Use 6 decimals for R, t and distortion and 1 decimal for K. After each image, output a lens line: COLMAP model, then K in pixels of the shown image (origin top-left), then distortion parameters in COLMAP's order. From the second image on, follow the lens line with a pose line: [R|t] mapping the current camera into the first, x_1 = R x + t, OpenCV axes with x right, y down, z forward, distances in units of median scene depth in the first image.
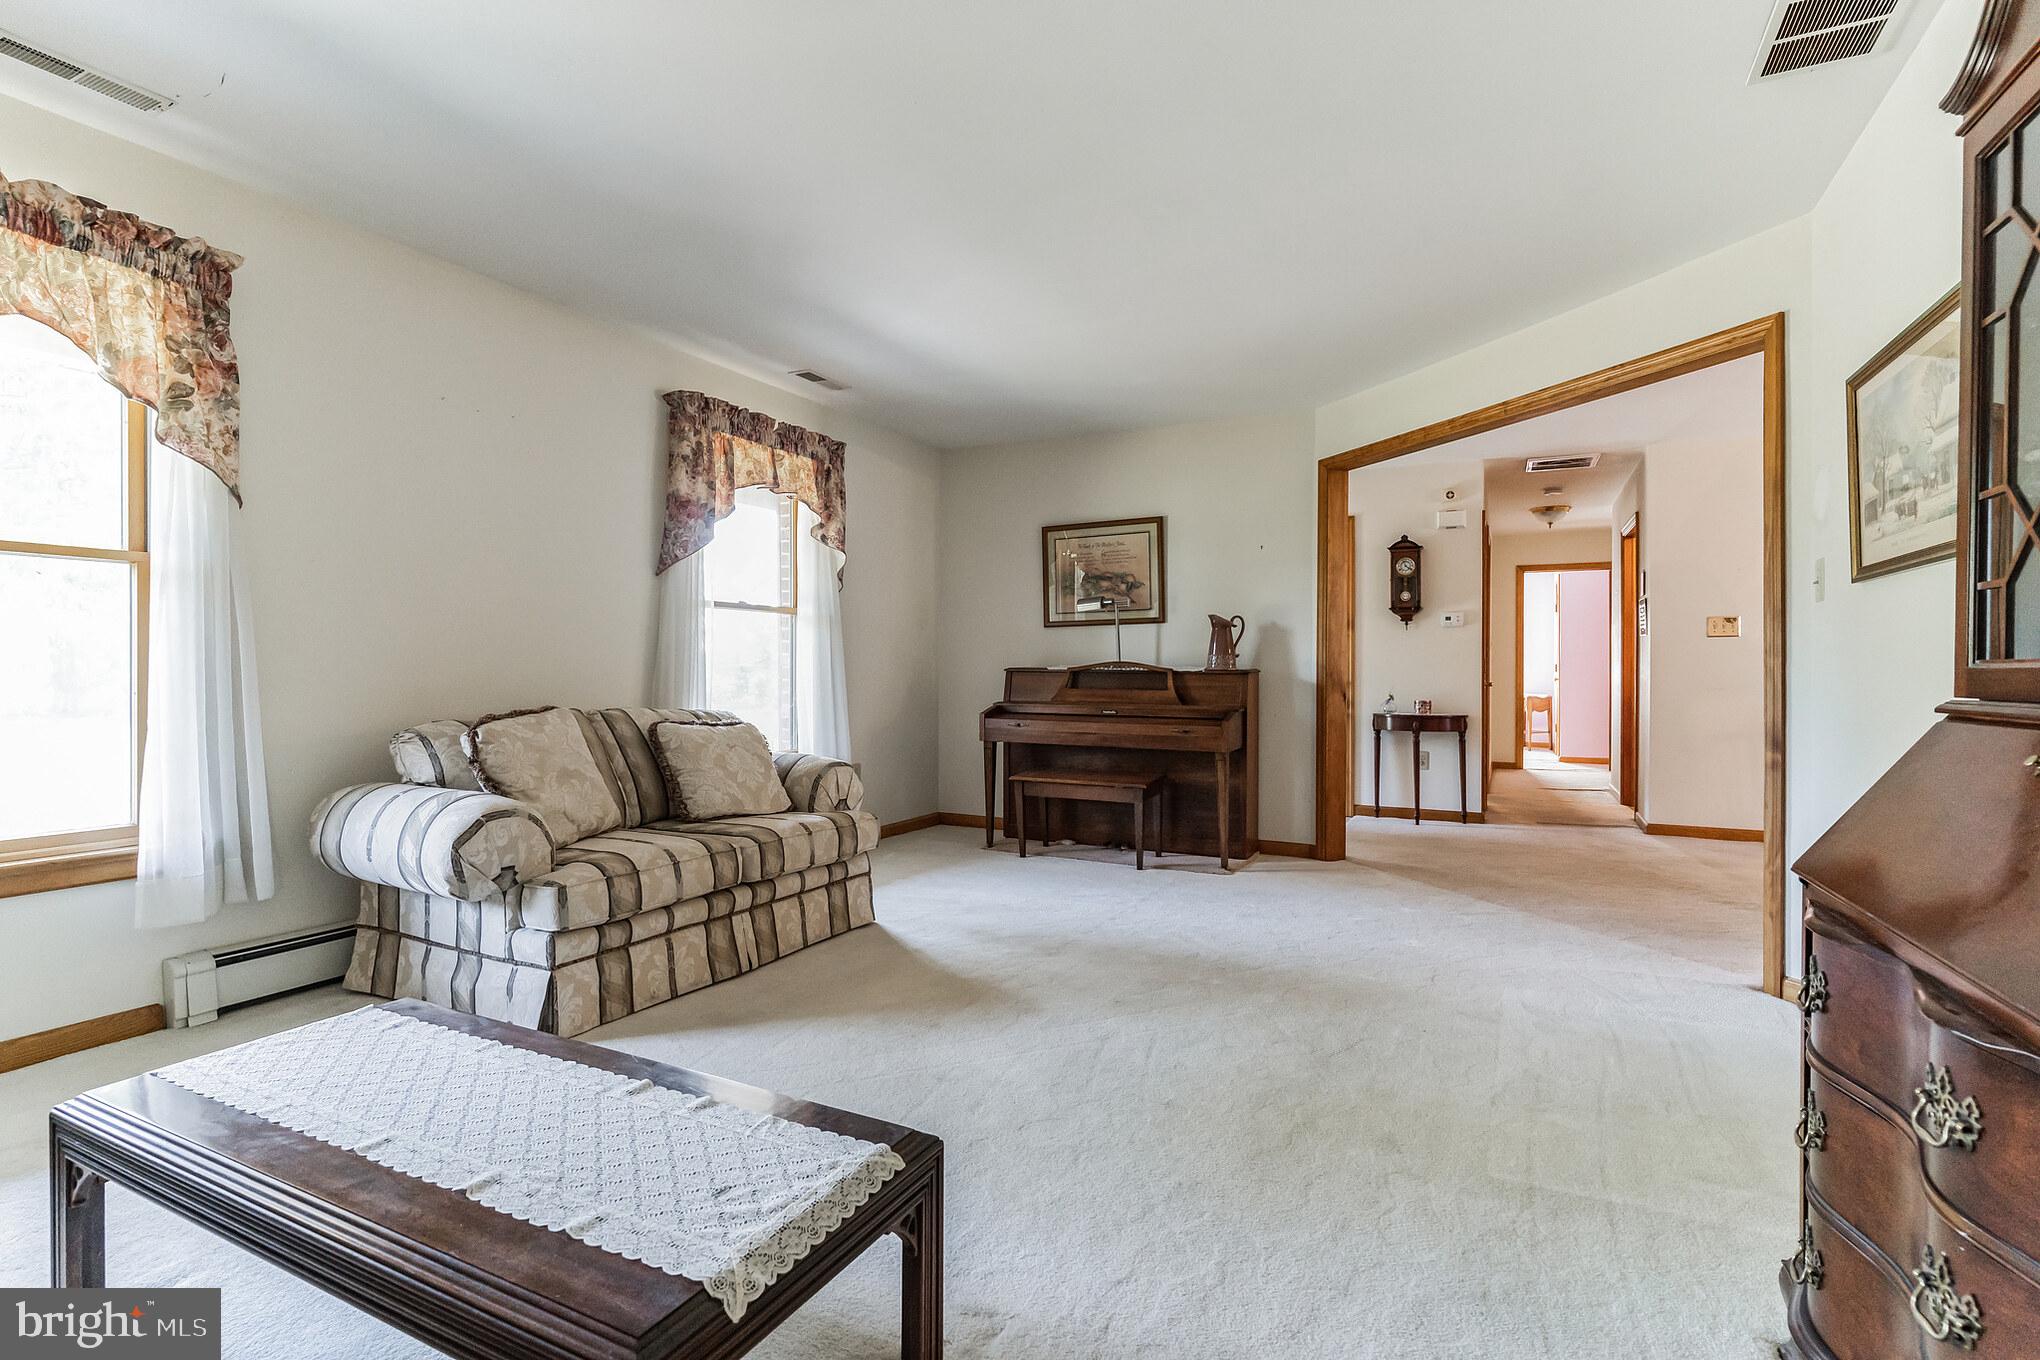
lens RADIAL K [[975.8, 0, 1009.9], [0, 975.8, 682.7], [0, 0, 1]] dist [-0.004468, -0.000706]
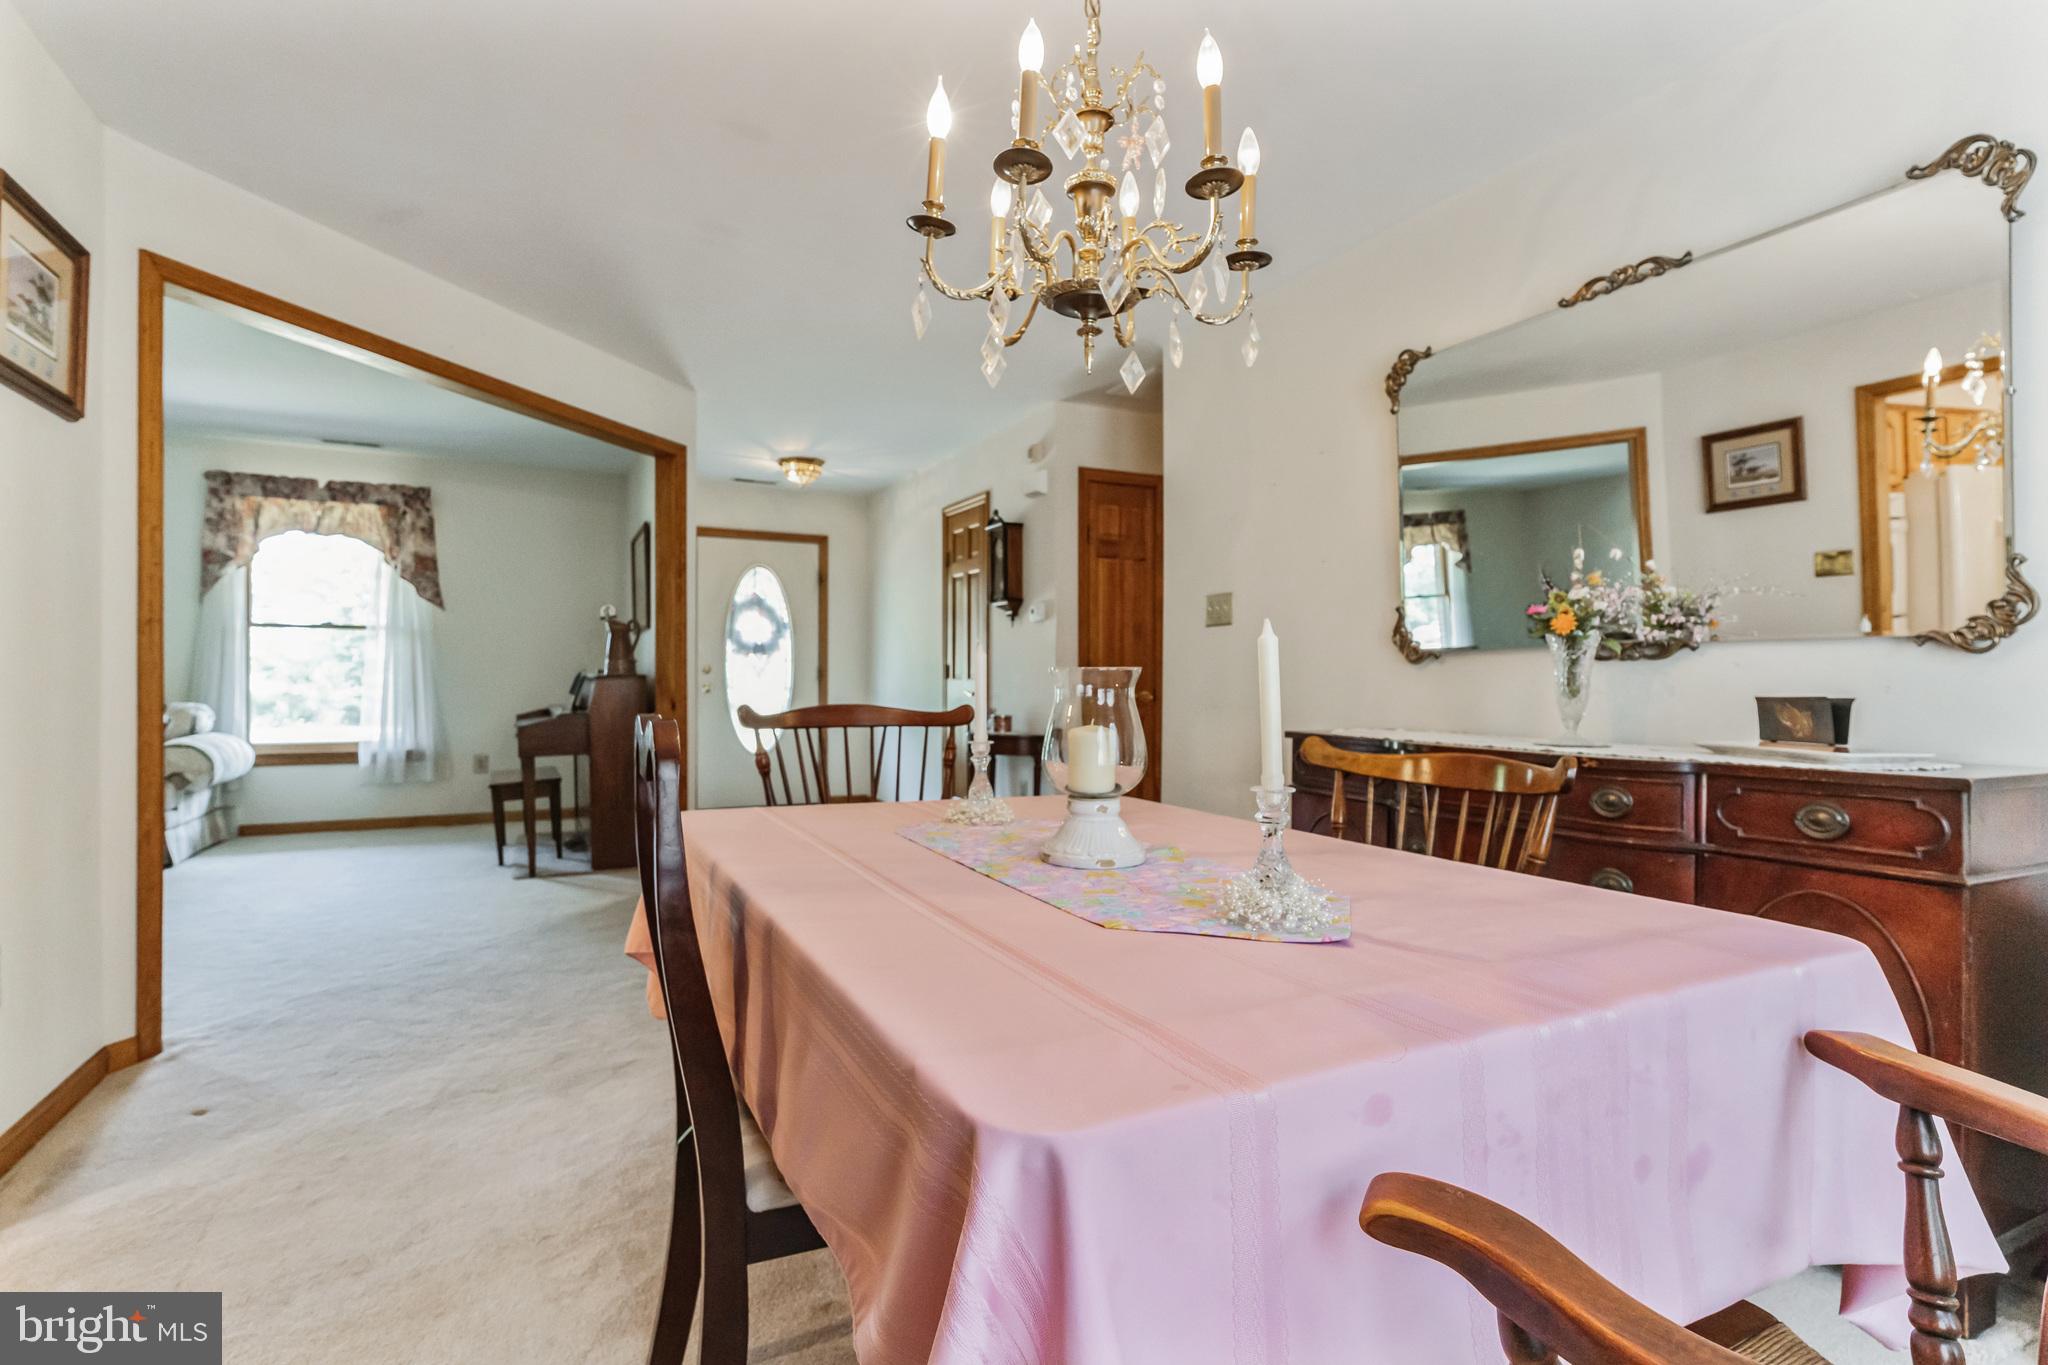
lens RADIAL K [[976.9, 0, 1024.6], [0, 976.9, 682.2], [0, 0, 1]] dist [0.003395, 0.000360]
pose [[0.810876, 0.009876, -0.585134, 1.664020], [-0.013022, 0.999915, -0.001168, -0.015650], [0.585073, 0.008567, 0.810935, 0.644503]]
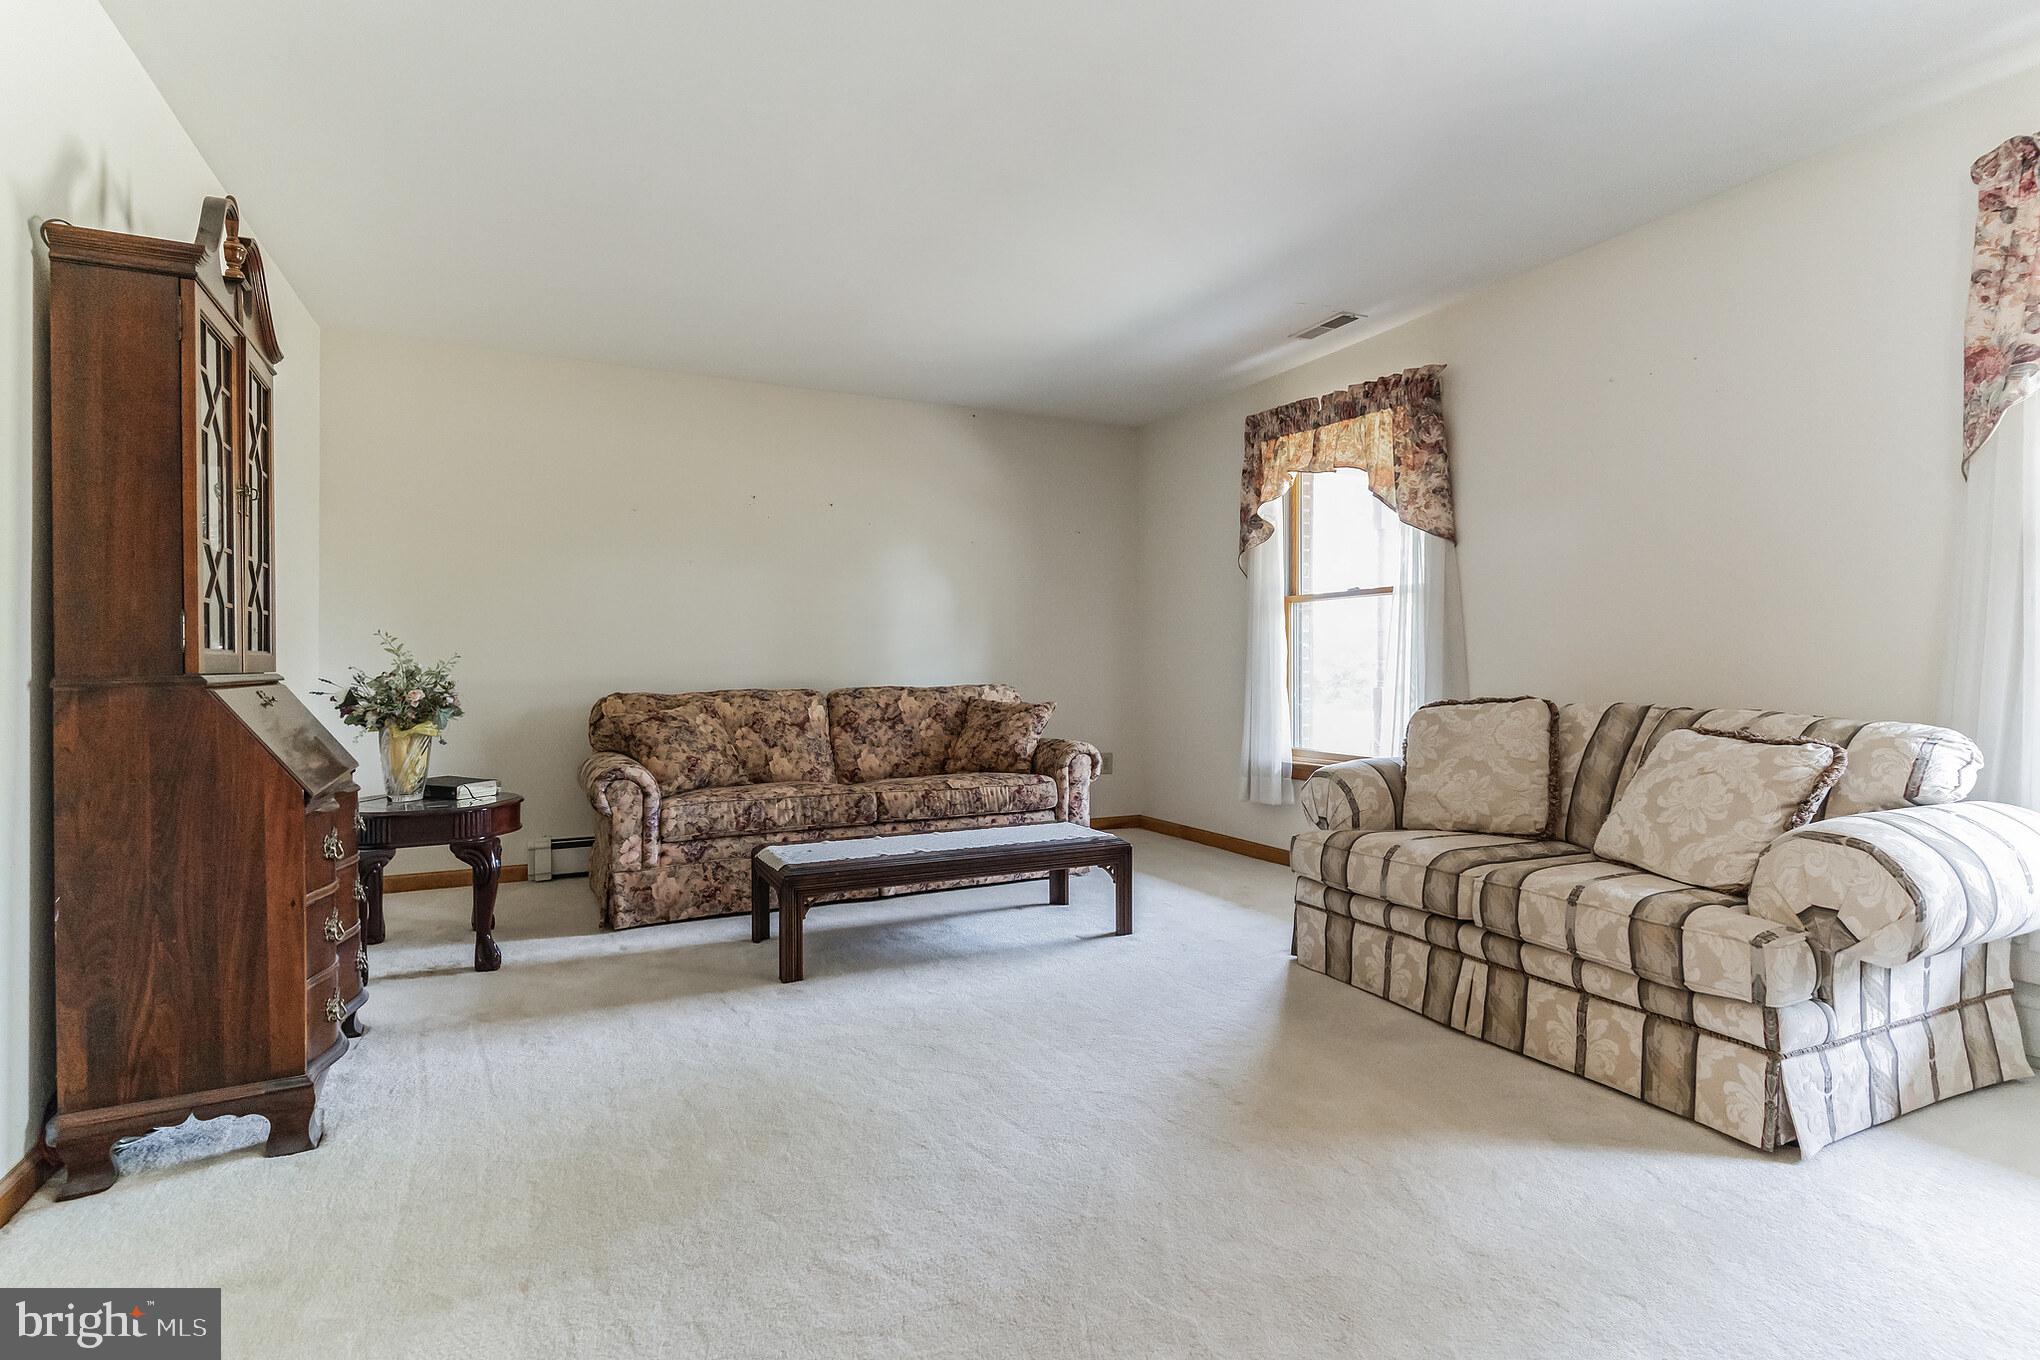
lens RADIAL K [[975.8, 0, 1017.8], [0, 975.8, 676.9], [0, 0, 1]] dist [-0.004468, -0.000706]
pose [[-0.608626, 0.008892, -0.793408, 0.520095], [-0.003066, 0.999903, 0.013559, -0.004964], [0.793451, 0.010685, -0.608540, 1.057698]]
